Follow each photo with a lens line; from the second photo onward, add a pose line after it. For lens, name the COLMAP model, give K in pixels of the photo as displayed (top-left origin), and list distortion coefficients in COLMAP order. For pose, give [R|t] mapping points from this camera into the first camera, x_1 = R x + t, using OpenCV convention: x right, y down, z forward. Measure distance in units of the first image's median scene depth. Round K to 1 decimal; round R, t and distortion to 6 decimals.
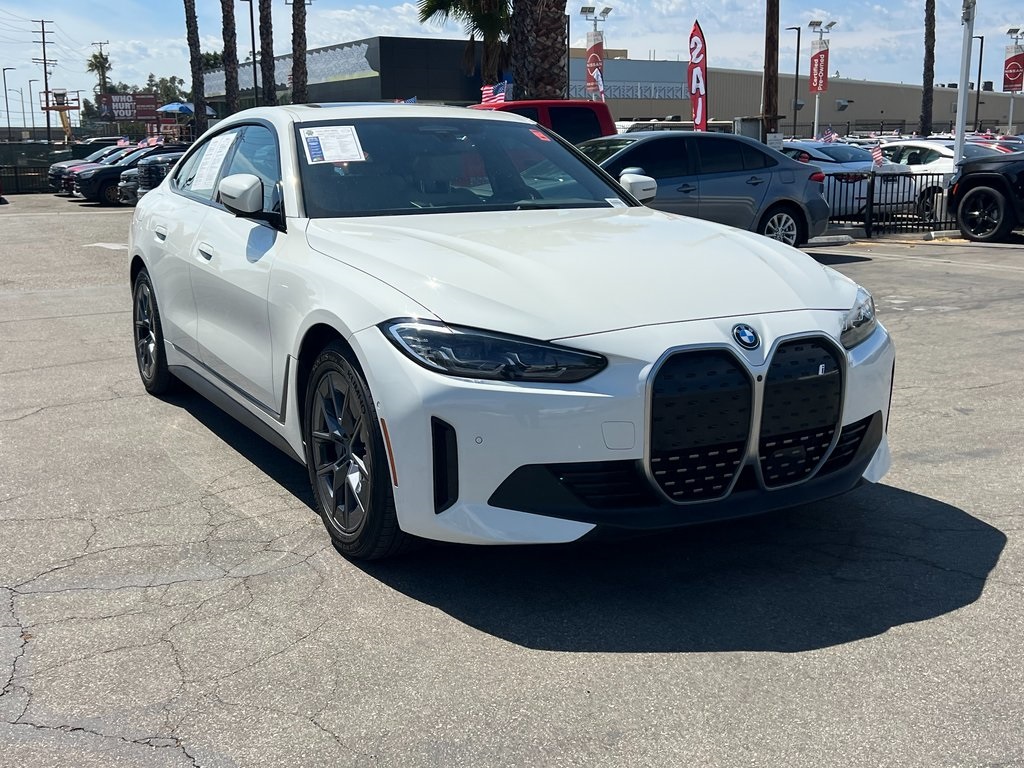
lens RADIAL K [[1097.9, 0, 506.4], [0, 1097.9, 379.7], [0, 0, 1]] dist [0.029087, 0.000000]
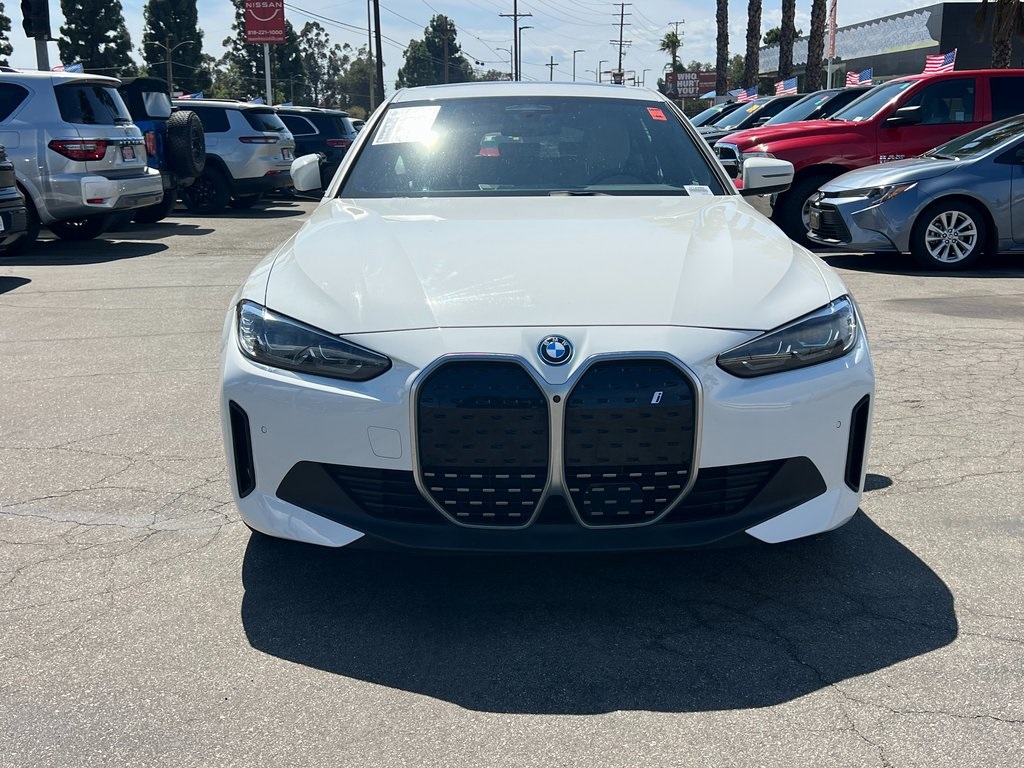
lens RADIAL K [[1097.9, 0, 508.7], [0, 1097.9, 391.0], [0, 0, 1]] dist [0.029087, 0.000000]
pose [[0.893740, 0.107921, -0.435409, 0.572258], [-0.094616, 0.994145, 0.052195, -0.049017], [0.438493, -0.005452, 0.898718, 0.198829]]
